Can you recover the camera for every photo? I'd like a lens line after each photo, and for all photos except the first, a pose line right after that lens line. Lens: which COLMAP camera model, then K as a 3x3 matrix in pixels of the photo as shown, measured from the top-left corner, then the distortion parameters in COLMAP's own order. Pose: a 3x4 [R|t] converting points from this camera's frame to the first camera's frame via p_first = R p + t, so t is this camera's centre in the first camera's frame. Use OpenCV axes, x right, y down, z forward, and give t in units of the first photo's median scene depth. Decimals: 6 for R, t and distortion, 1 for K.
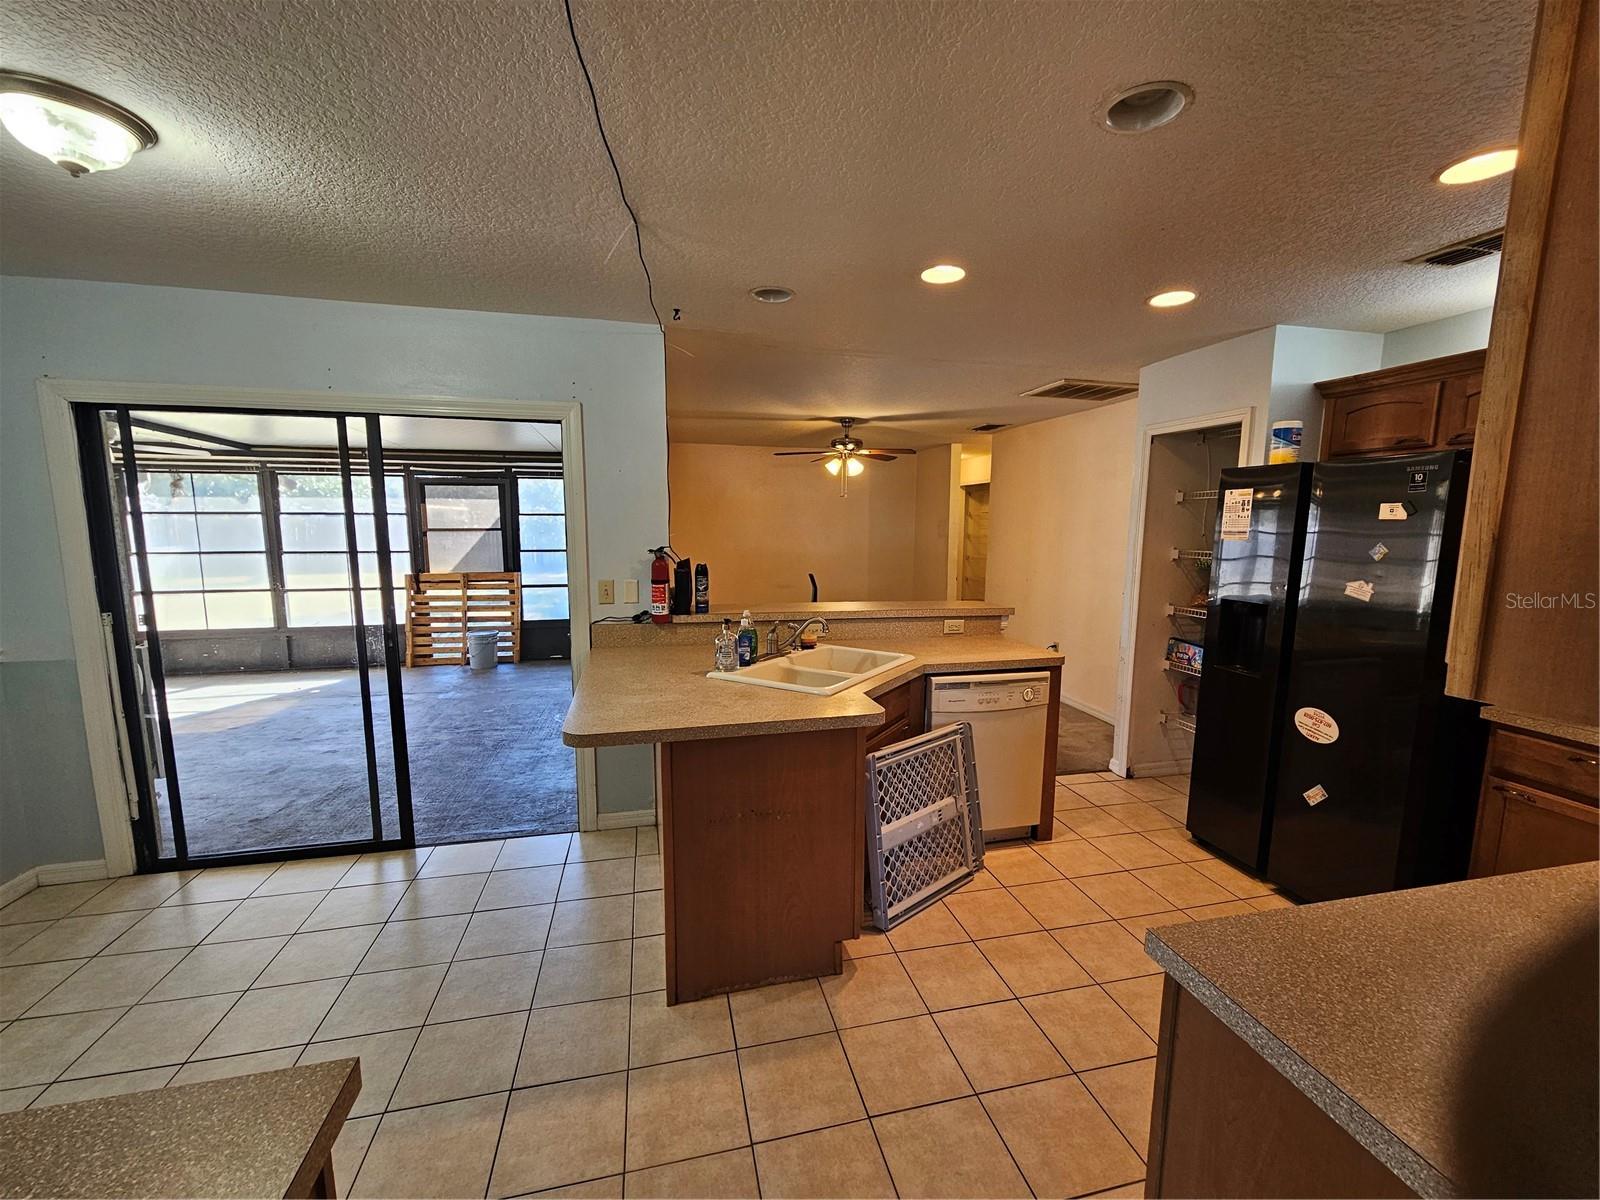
lens RADIAL K [[657.9, 0, 807.8], [0, 657.9, 604.4], [0, 0, 1]] dist [-0.001069, 0.000467]
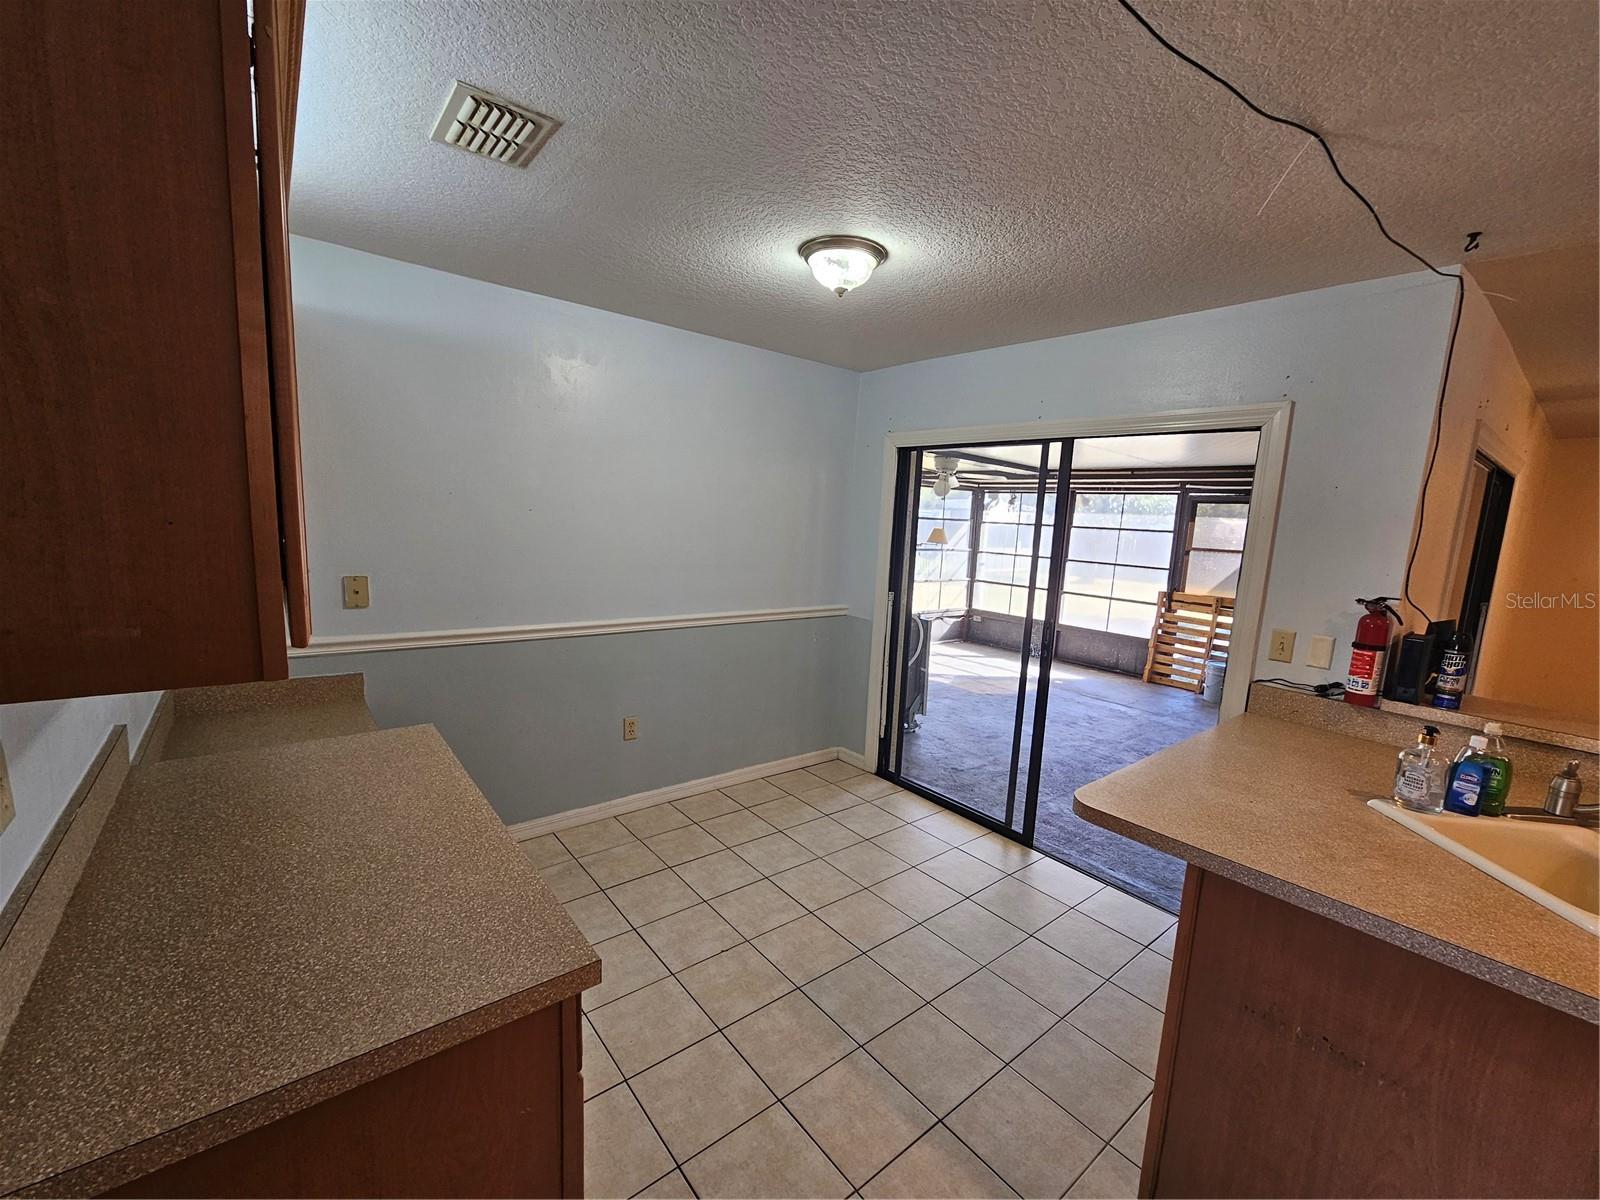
lens RADIAL K [[657.9, 0, 806.8], [0, 657.9, 609.1], [0, 0, 1]] dist [-0.001069, 0.000467]
pose [[0.440917, 0.146500, -0.885511, 0.111518], [-0.161945, 0.983382, 0.082056, -0.031862], [0.882817, 0.107224, 0.457315, 0.147171]]
